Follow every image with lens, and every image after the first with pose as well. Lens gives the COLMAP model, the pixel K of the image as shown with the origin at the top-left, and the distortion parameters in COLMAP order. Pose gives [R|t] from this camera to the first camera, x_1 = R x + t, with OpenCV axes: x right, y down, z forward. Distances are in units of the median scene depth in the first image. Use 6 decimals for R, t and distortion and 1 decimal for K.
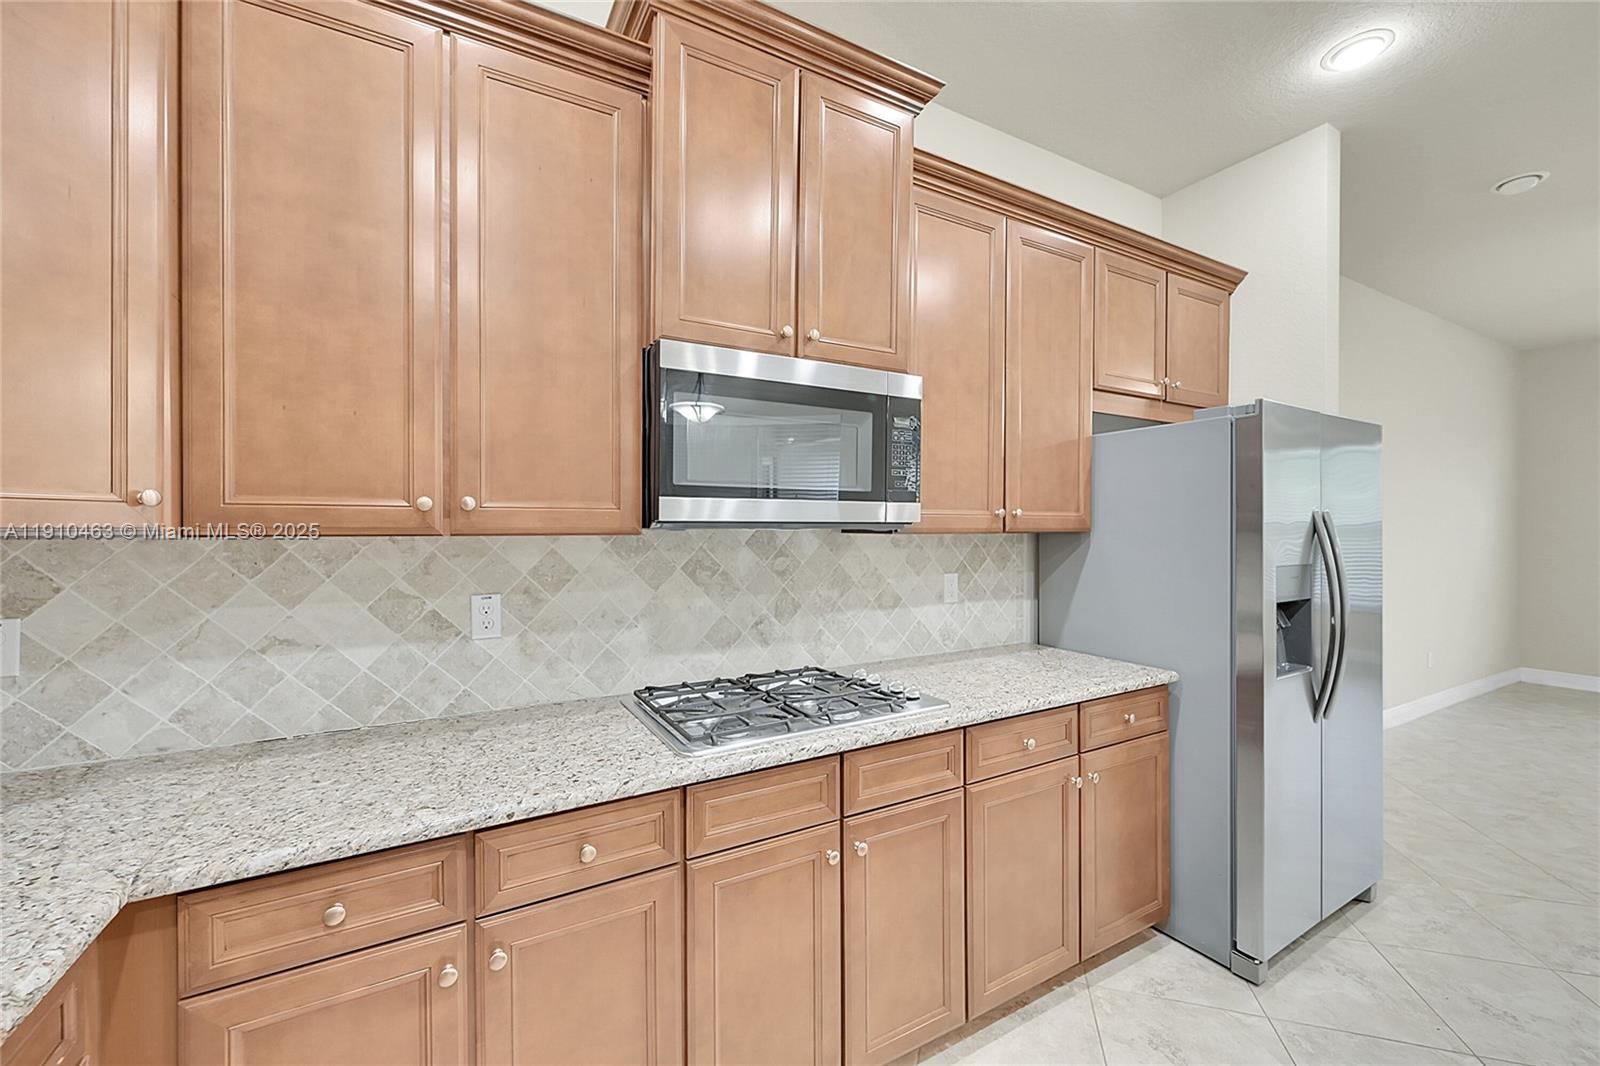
lens RADIAL K [[645.2, 0, 806.0], [0, 645.2, 528.6], [0, 0, 1]] dist [0.000757, -0.000256]
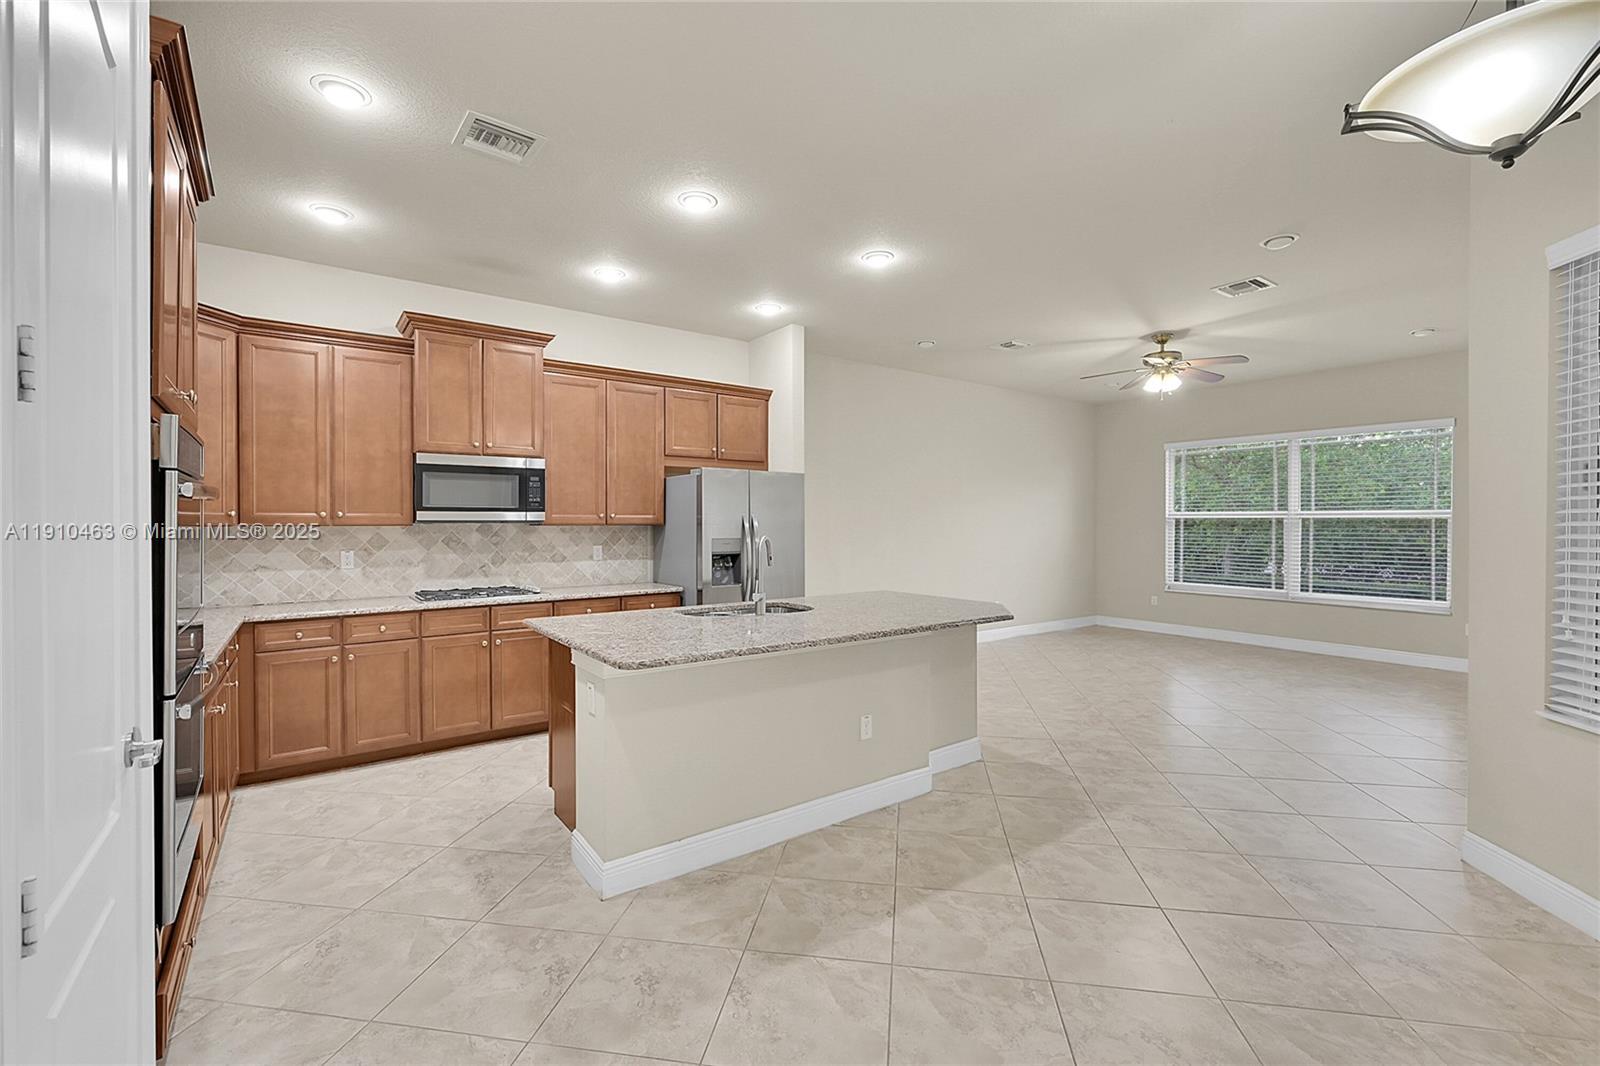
lens RADIAL K [[673.5, 0, 804.8], [0, 673.5, 526.1], [0, 0, 1]] dist [0.000294, 0.000151]
pose [[0.991457, -0.003602, 0.130381, 0.982631], [0.003445, 0.999993, 0.001432, 0.013626], [-0.130385, -0.000970, 0.991463, -1.936013]]
